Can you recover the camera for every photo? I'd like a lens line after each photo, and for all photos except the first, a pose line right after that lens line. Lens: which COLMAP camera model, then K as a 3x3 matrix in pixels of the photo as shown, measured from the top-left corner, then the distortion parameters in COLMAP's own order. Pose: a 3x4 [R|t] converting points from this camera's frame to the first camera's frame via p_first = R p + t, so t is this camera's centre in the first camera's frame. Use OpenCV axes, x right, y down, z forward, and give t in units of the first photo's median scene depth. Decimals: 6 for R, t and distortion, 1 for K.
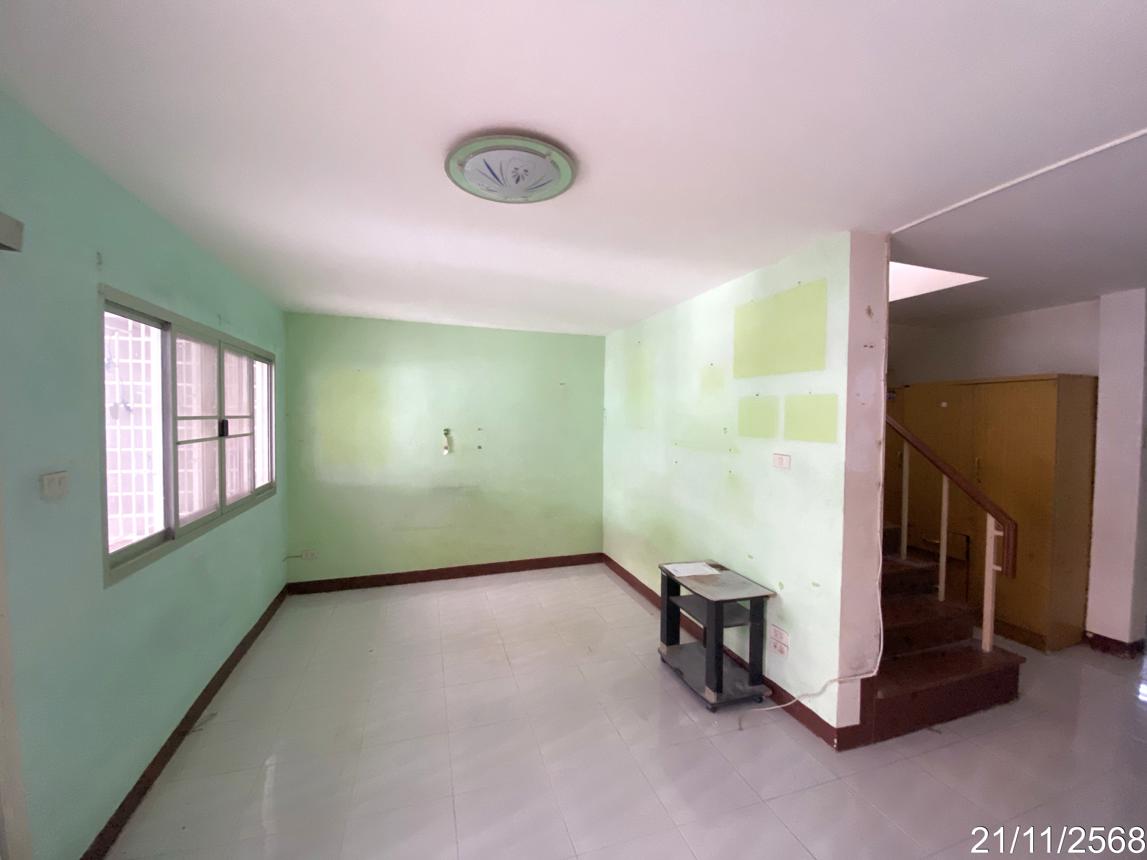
lens RADIAL K [[470.6, 0, 572.8], [0, 470.6, 432.3], [0, 0, 1]] dist [0.042828, -0.030058]
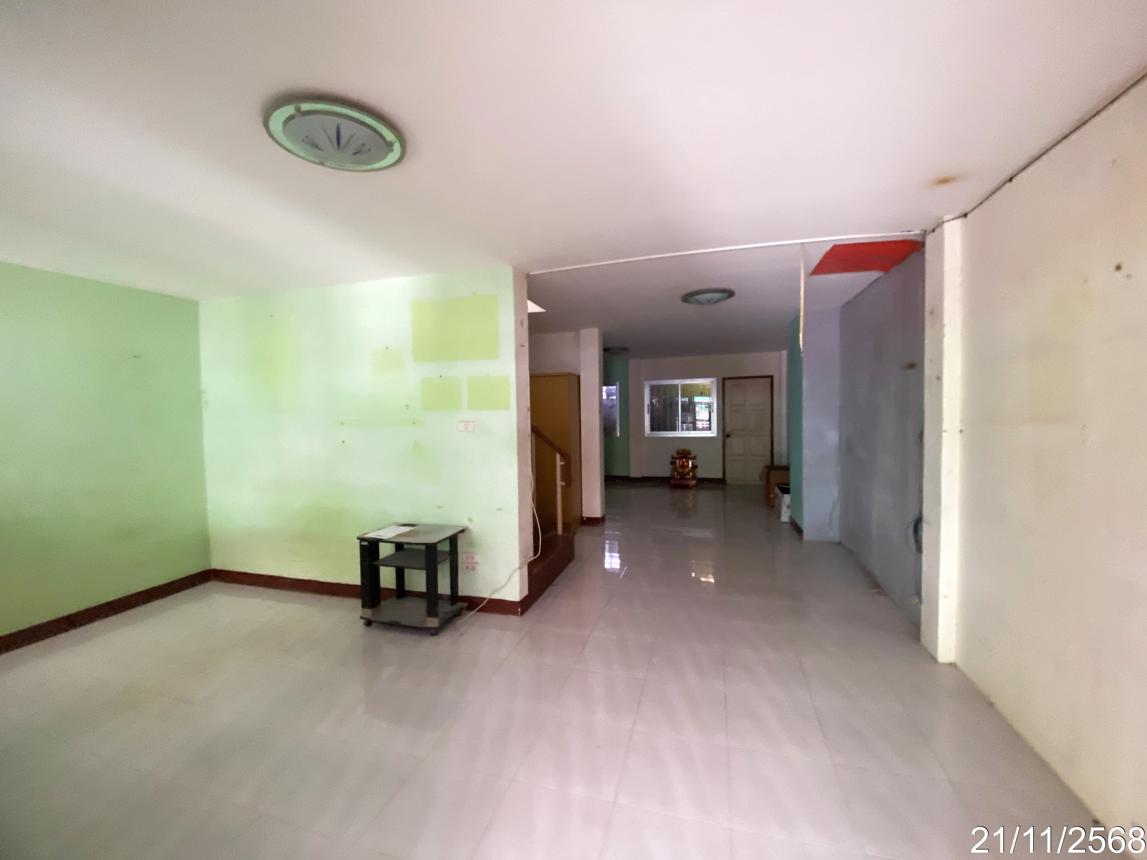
lens RADIAL K [[458.0, 0, 569.7], [0, 458.0, 430.6], [0, 0, 1]] dist [0.088506, -0.026858]
pose [[0.584462, -0.057291, 0.809396, -0.414634], [0.053243, 0.998062, 0.032199, 0.044230], [-0.809673, 0.024276, 0.586379, 0.012870]]
